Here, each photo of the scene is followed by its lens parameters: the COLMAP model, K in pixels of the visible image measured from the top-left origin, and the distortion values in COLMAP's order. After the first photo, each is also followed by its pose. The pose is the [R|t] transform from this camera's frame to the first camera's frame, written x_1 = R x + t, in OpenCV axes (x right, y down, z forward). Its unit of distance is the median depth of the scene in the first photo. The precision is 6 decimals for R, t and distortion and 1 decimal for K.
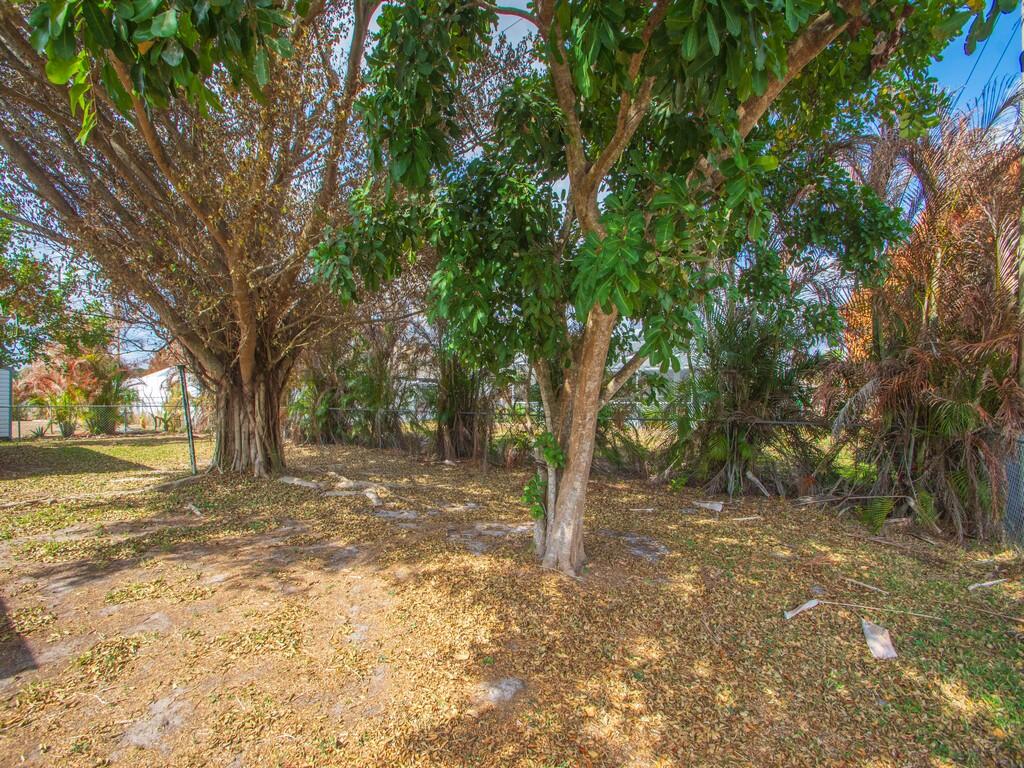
lens RADIAL K [[453.1, 0, 491.1], [0, 453.1, 401.6], [0, 0, 1]] dist [0.017762, 0.000047]
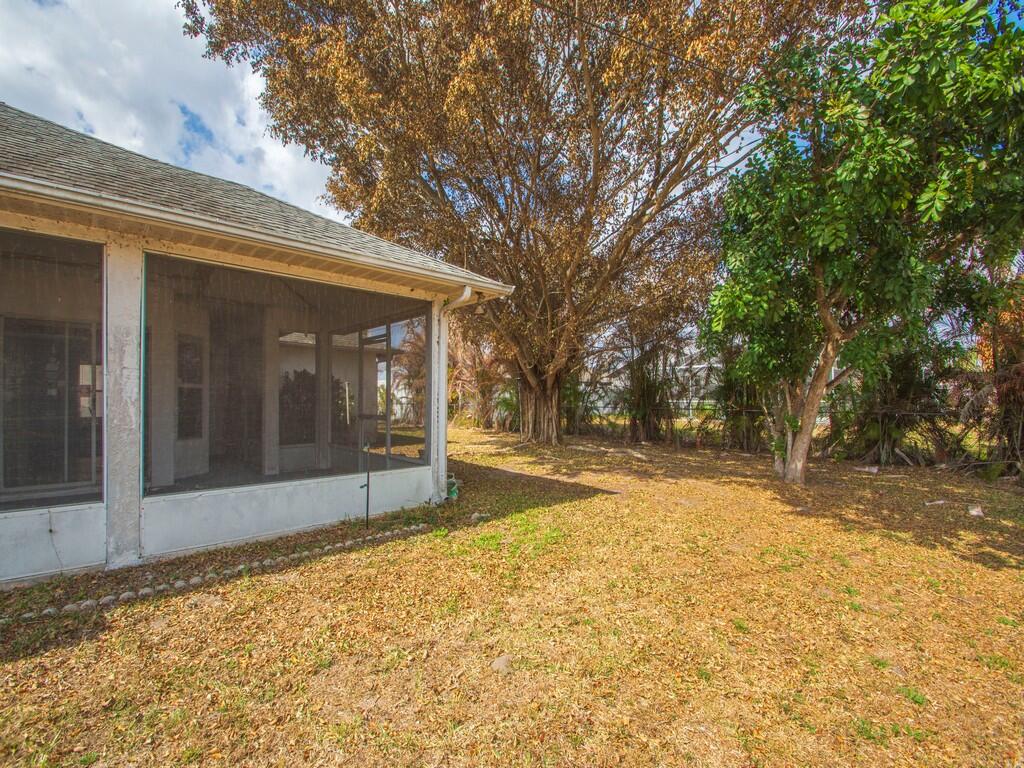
lens RADIAL K [[442.1, 0, 511.0], [0, 442.1, 396.7], [0, 0, 1]] dist [-0.001805, -0.000707]
pose [[0.983277, -0.001081, -0.182111, -0.387549], [-0.000876, 0.999943, -0.010663, 0.006738], [0.182112, 0.010644, 0.983220, -0.609067]]
